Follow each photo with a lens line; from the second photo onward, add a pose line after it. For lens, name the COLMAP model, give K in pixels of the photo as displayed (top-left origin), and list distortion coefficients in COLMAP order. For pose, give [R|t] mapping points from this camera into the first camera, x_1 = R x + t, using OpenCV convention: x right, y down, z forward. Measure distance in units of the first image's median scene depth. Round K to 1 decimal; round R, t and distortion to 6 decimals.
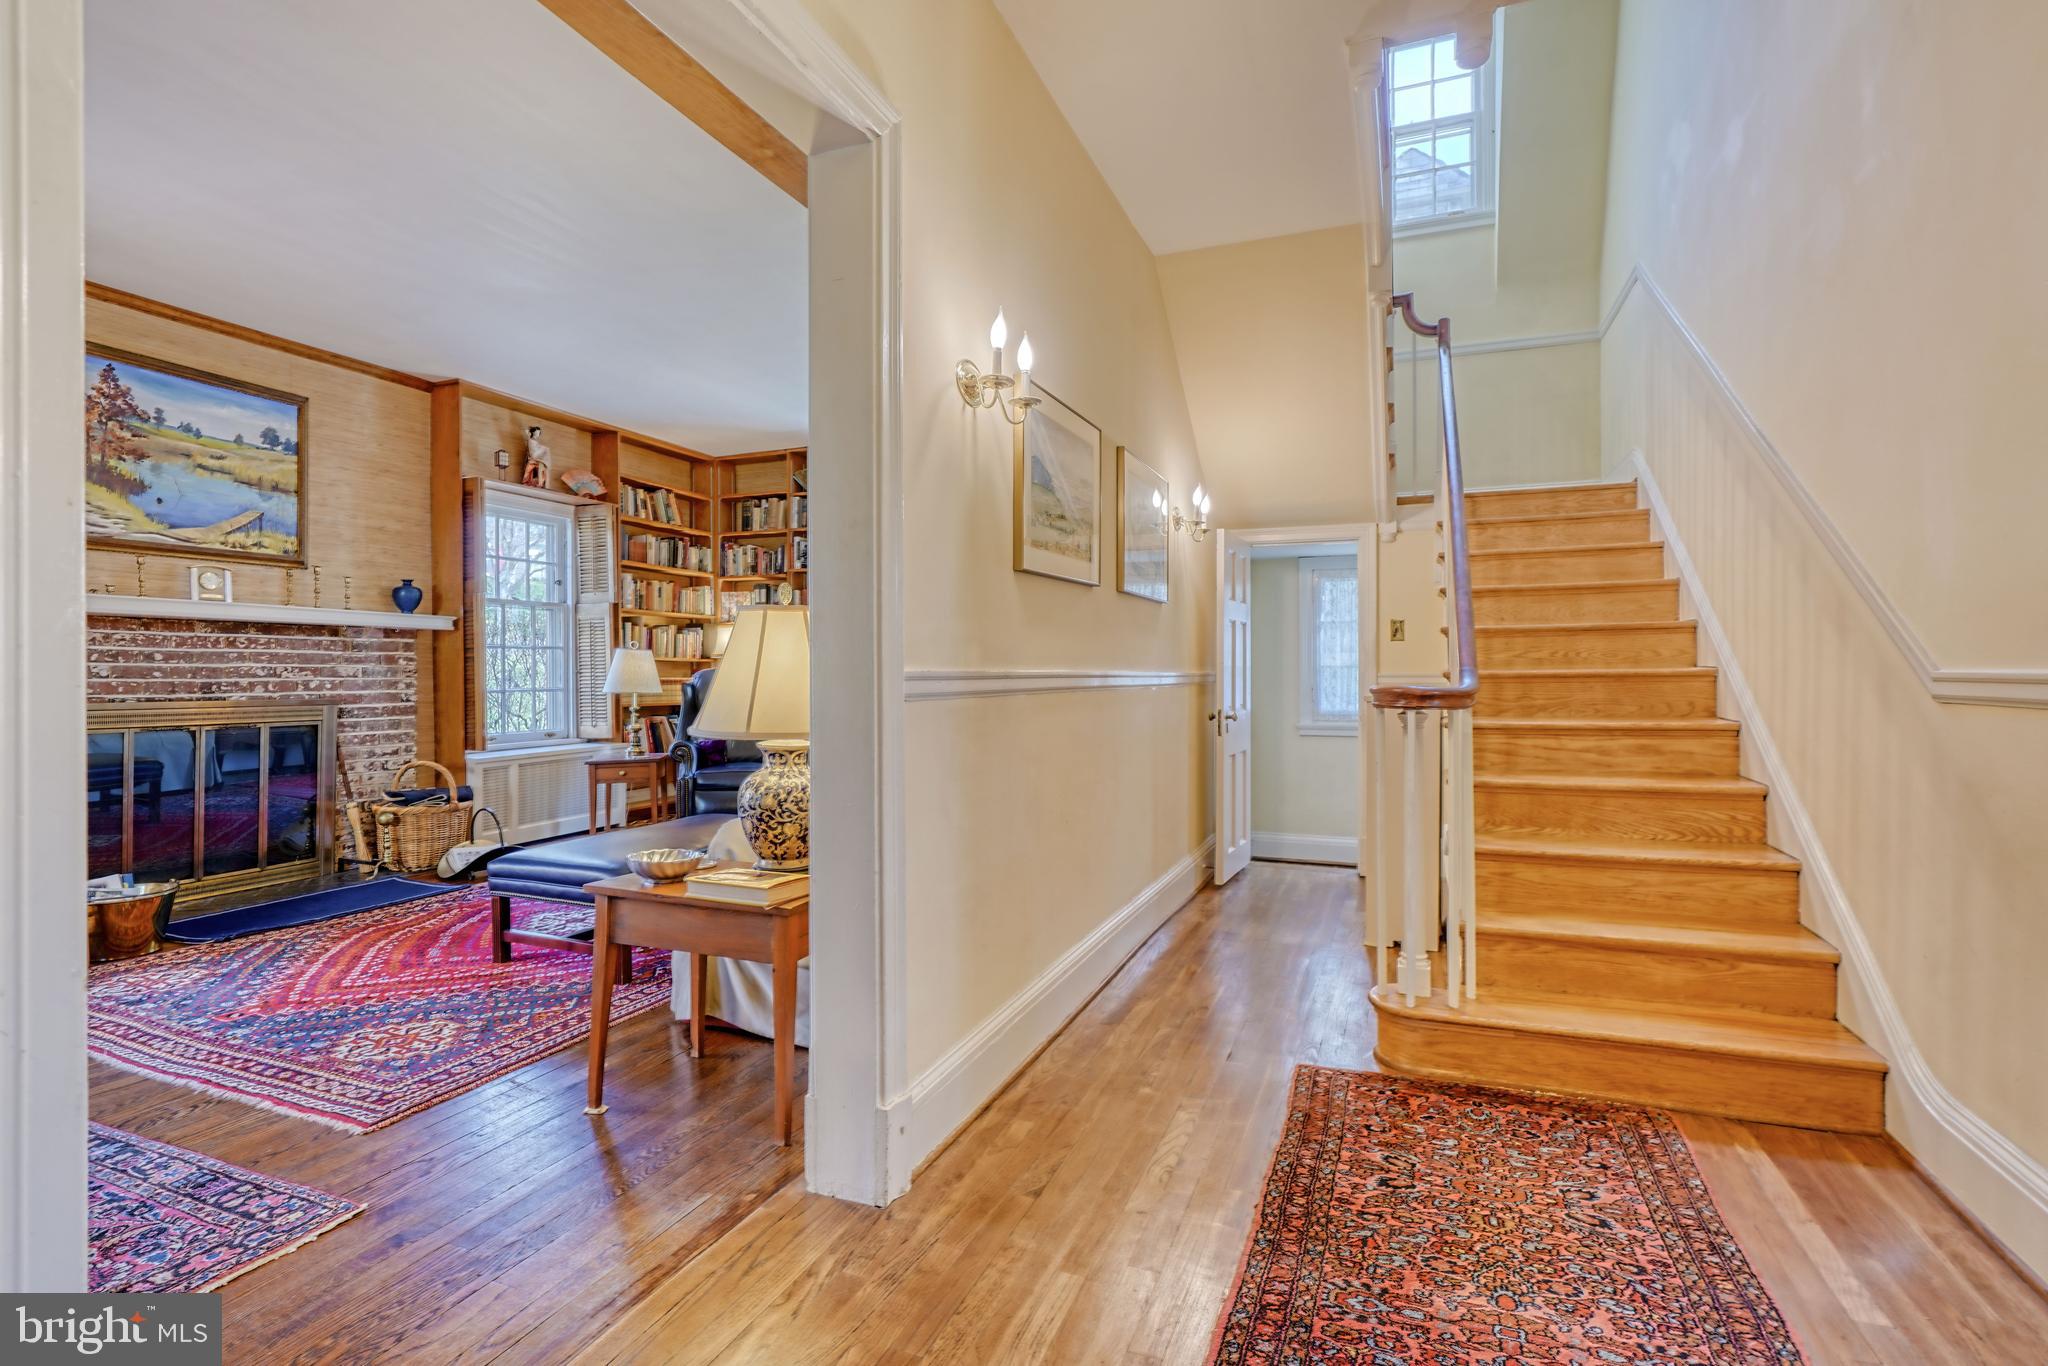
lens RADIAL K [[961.0, 0, 1030.1], [0, 961.0, 673.8], [0, 0, 1]] dist [-0.011096, 0.005689]
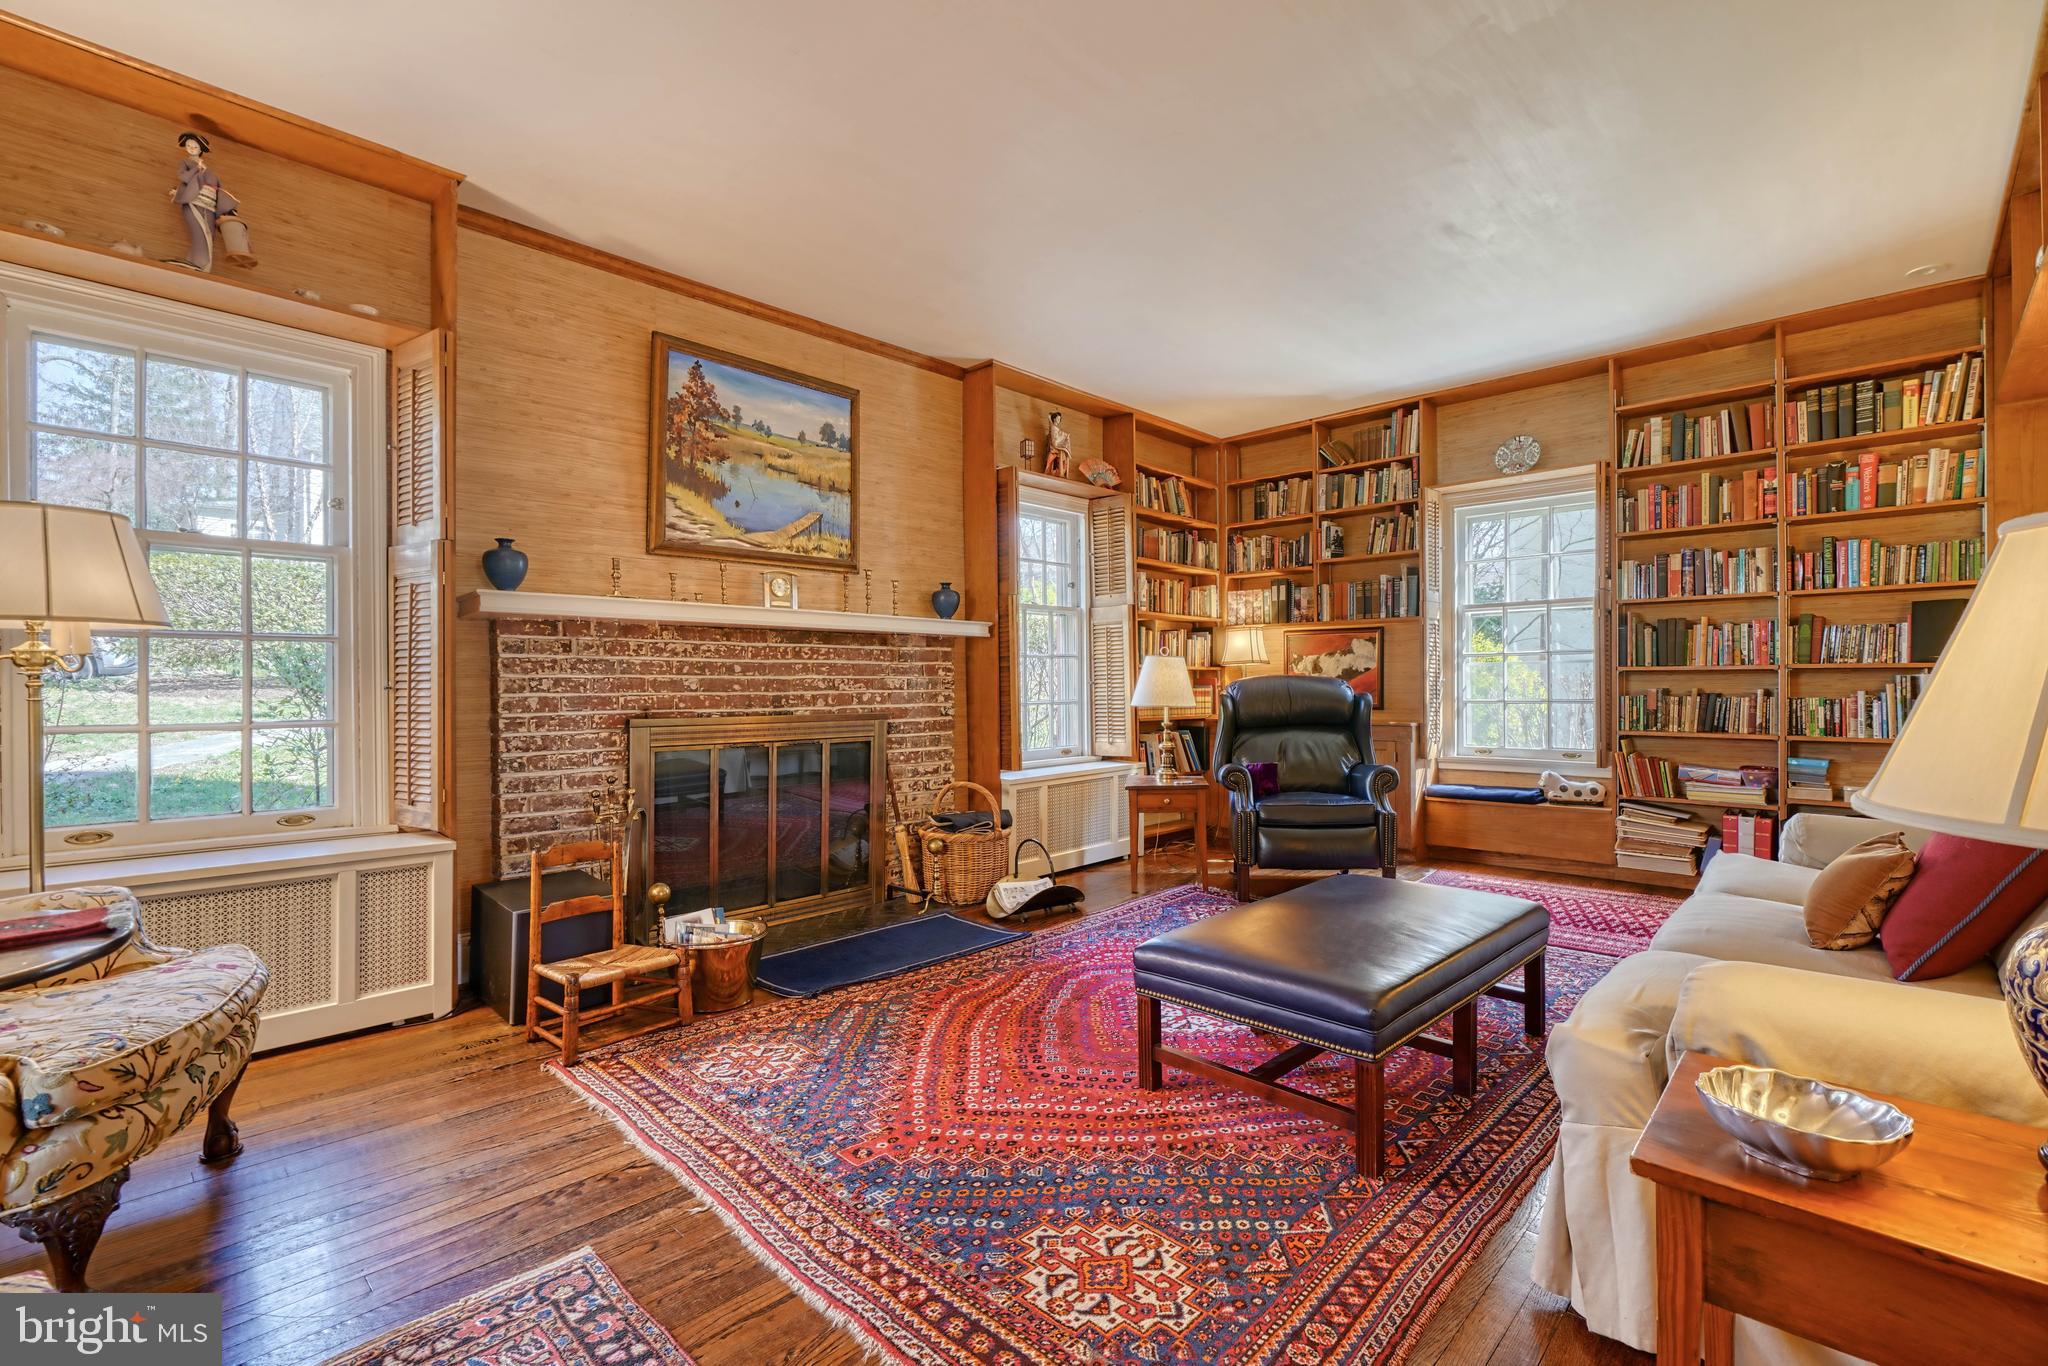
lens RADIAL K [[923.4, 0, 1054.3], [0, 923.4, 681.5], [0, 0, 1]] dist [-0.009437, 0.002994]
pose [[0.933017, -0.006046, -0.359781, -0.258354], [0.005372, 0.999981, -0.002873, -0.000798], [0.359791, 0.000748, 0.933032, 0.232214]]
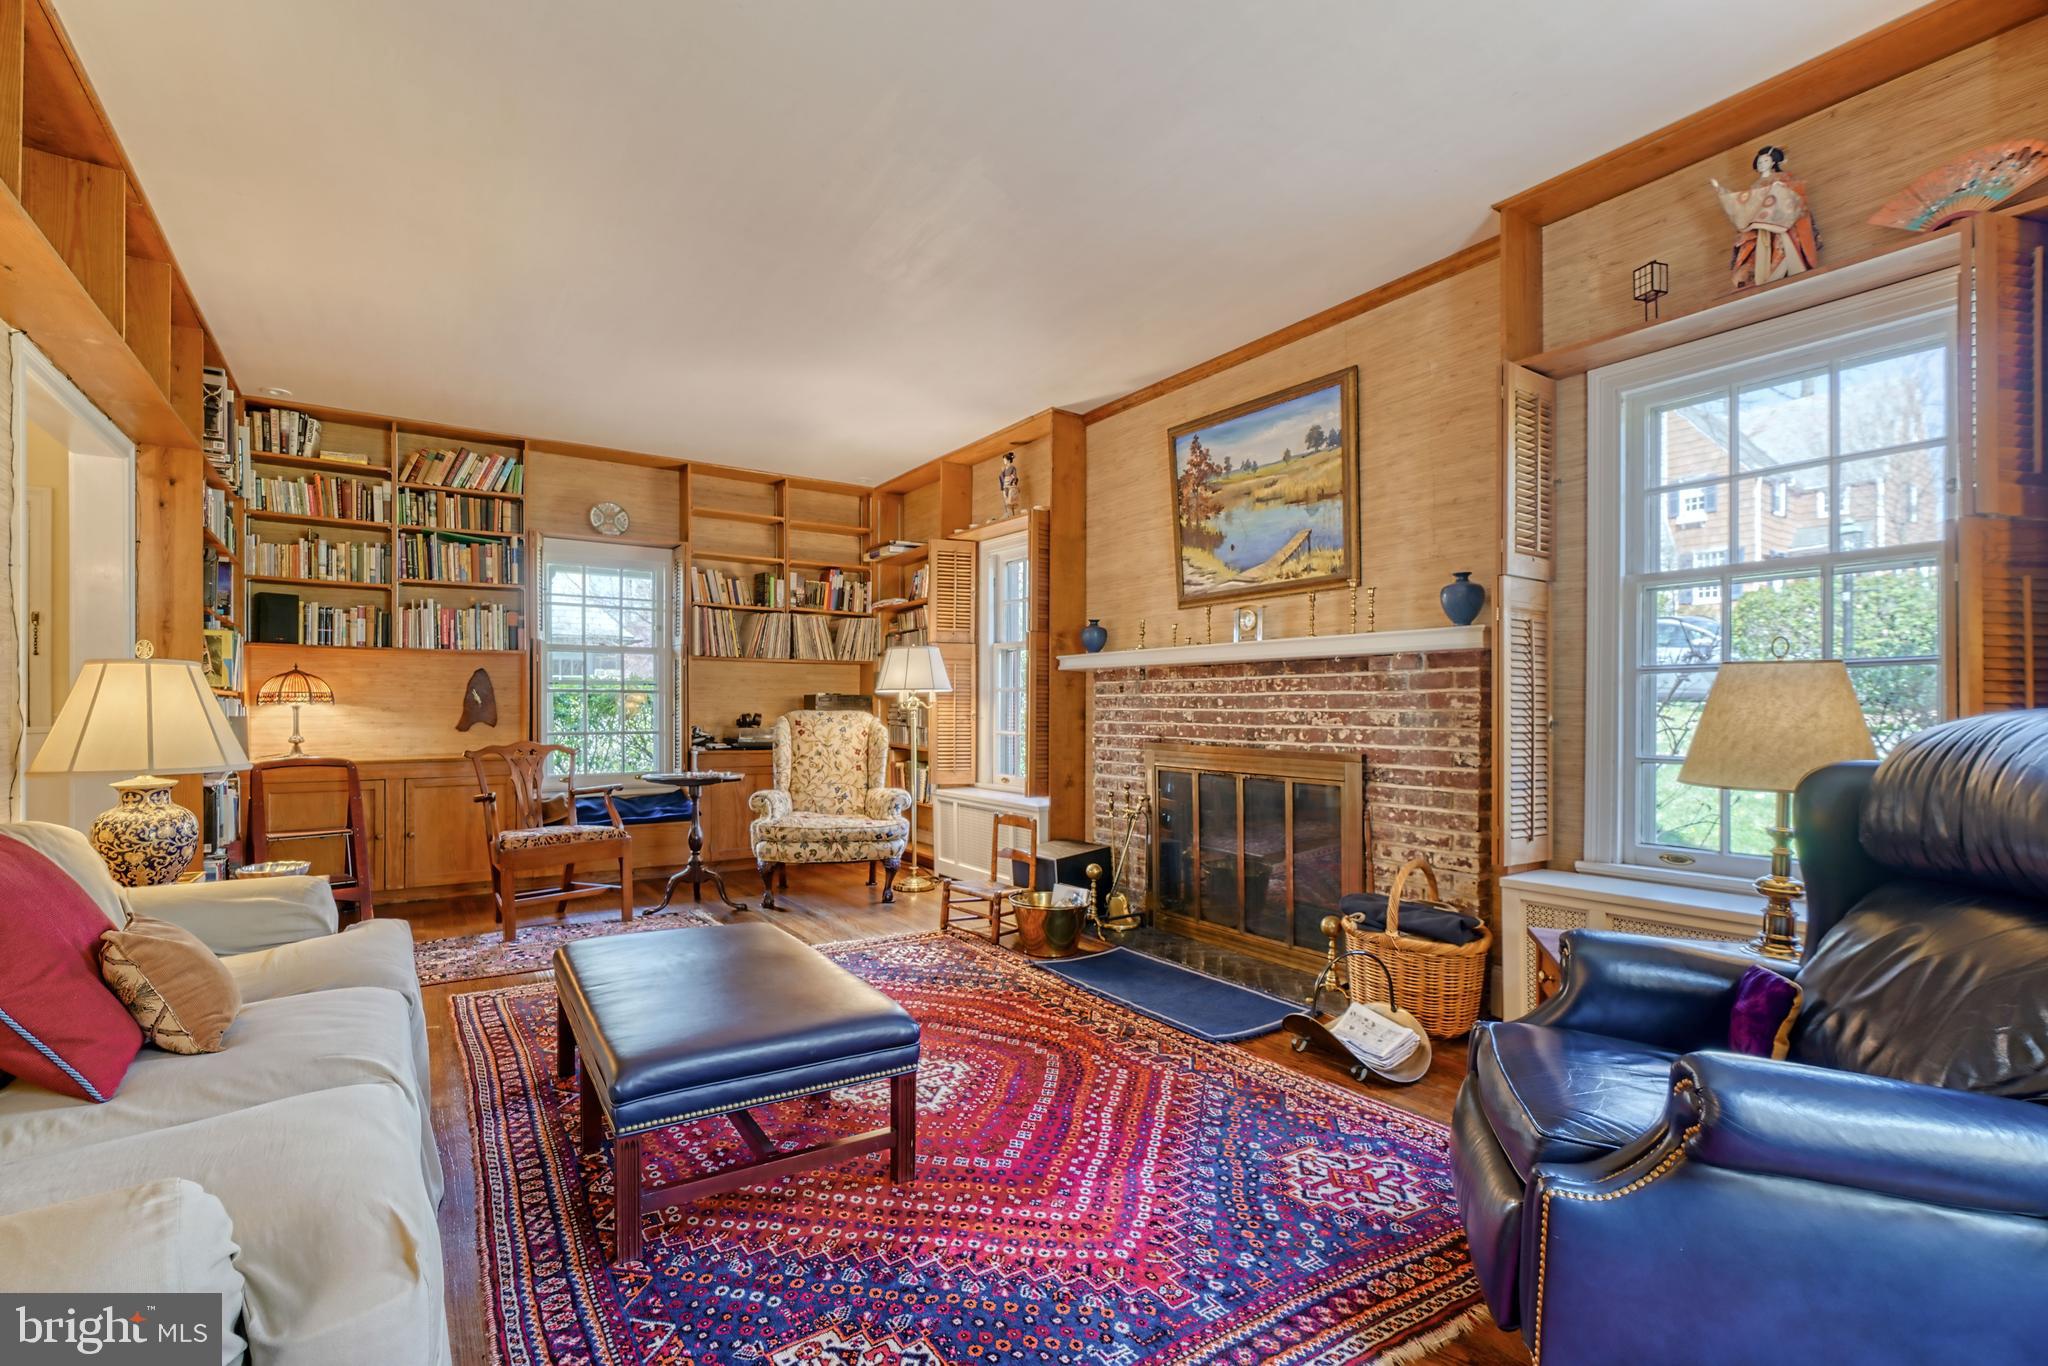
lens RADIAL K [[923.4, 0, 975.2], [0, 923.4, 716.0], [0, 0, 1]] dist [-0.009437, 0.002994]
pose [[-0.591756, 0.003734, -0.806108, 0.032143], [-0.003606, 0.999967, 0.007279, -0.008255], [0.806109, 0.007214, -0.591723, 1.211168]]
